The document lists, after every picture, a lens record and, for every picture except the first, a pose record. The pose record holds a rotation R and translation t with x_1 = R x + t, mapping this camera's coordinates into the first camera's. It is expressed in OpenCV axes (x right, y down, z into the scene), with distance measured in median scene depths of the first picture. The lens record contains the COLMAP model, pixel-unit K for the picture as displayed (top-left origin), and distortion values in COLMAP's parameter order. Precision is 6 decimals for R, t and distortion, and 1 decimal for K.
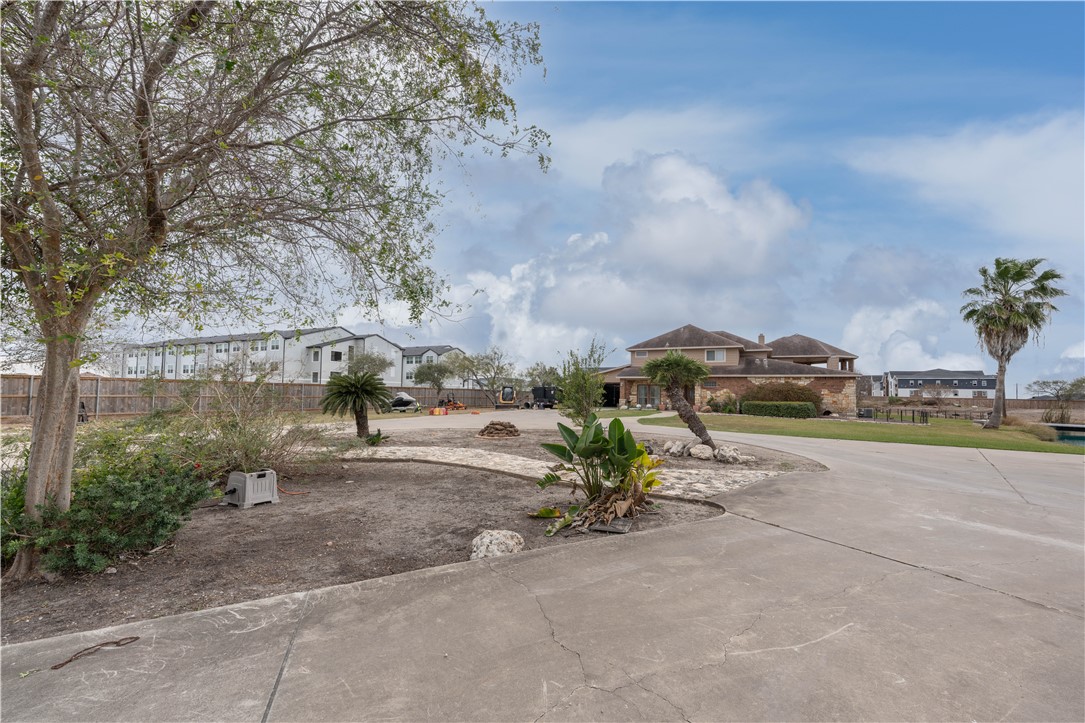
lens RADIAL K [[427.2, 0, 542.5], [0, 427.2, 361.5], [0, 0, 1]] dist [0.001240, 0.000180]
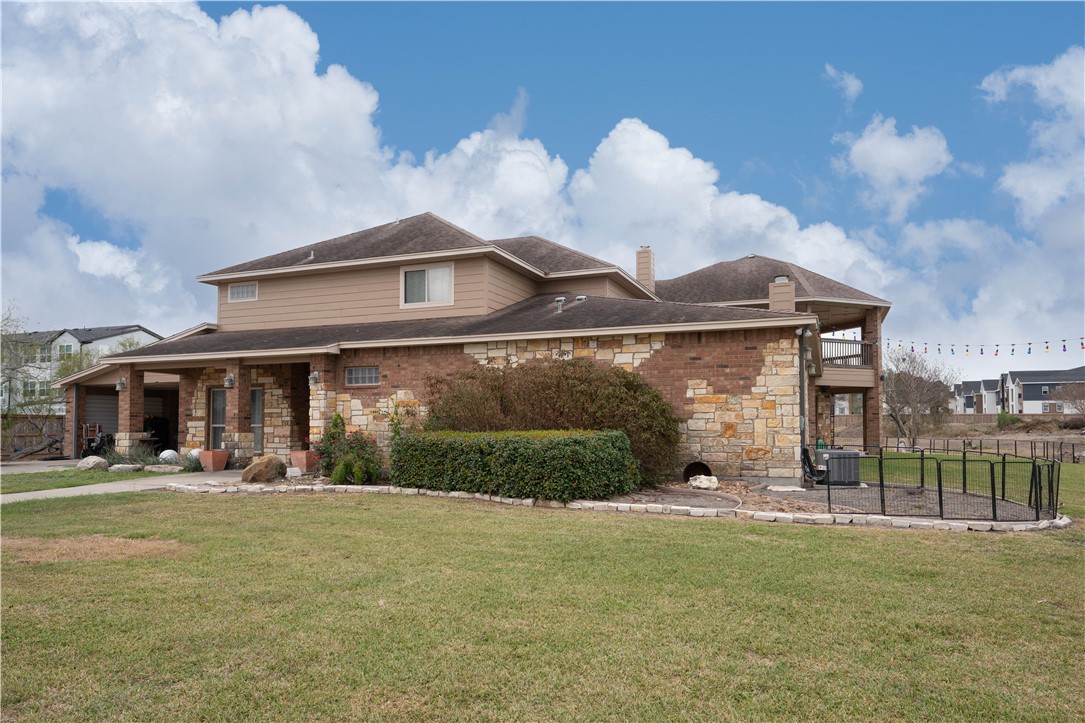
lens RADIAL K [[730.4, 0, 542.5], [0, 730.4, 361.5], [0, 0, 1]] dist [0.001578, 0.001183]
pose [[0.994134, -0.012287, 0.107454, 0.435946], [0.013190, 0.999883, -0.007691, 0.047073], [-0.107347, 0.009063, 0.994180, 0.476050]]
